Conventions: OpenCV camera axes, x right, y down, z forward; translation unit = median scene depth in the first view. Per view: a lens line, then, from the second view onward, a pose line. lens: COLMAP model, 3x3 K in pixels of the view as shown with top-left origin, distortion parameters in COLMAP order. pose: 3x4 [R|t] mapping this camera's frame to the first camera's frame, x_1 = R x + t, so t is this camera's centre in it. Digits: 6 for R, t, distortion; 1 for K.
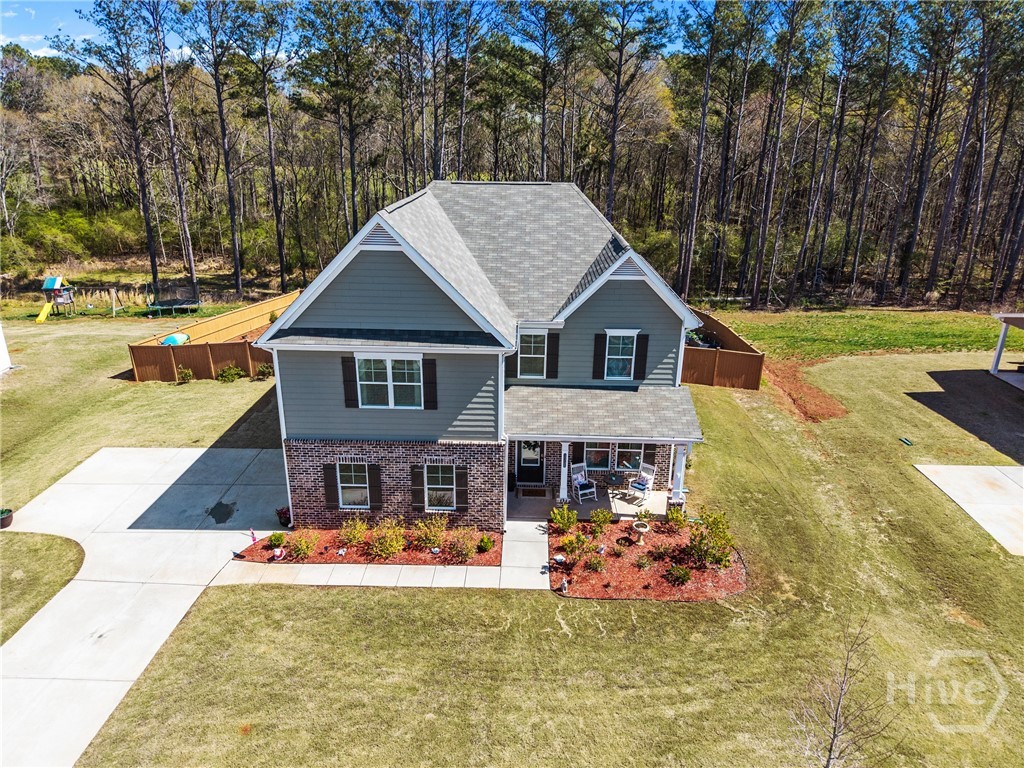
lens RADIAL K [[682.0, 0, 512.0], [0, 682.0, 384.0], [0, 0, 1]] dist [0.025343, -0.020985]
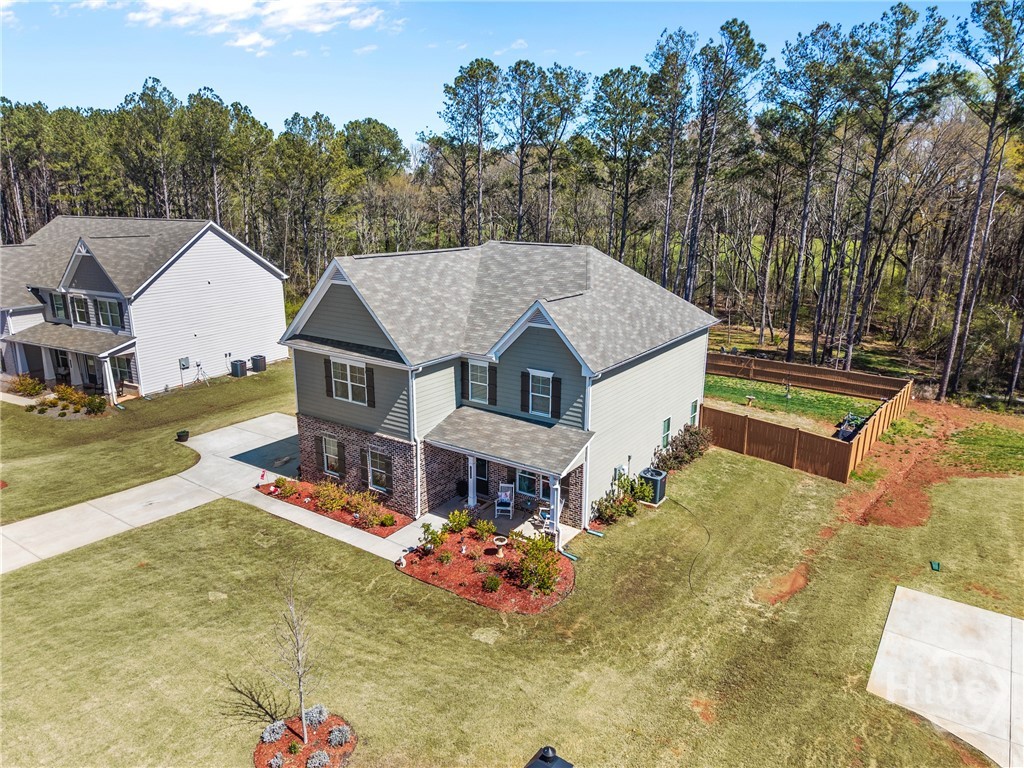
lens RADIAL K [[682.0, 0, 512.0], [0, 682.0, 384.0], [0, 0, 1]] dist [0.025343, -0.020985]
pose [[0.839843, 0.139638, -0.524561, 0.758459], [-0.185475, 0.982006, -0.035544, -0.009377], [0.510159, 0.127144, 0.850631, 0.017272]]
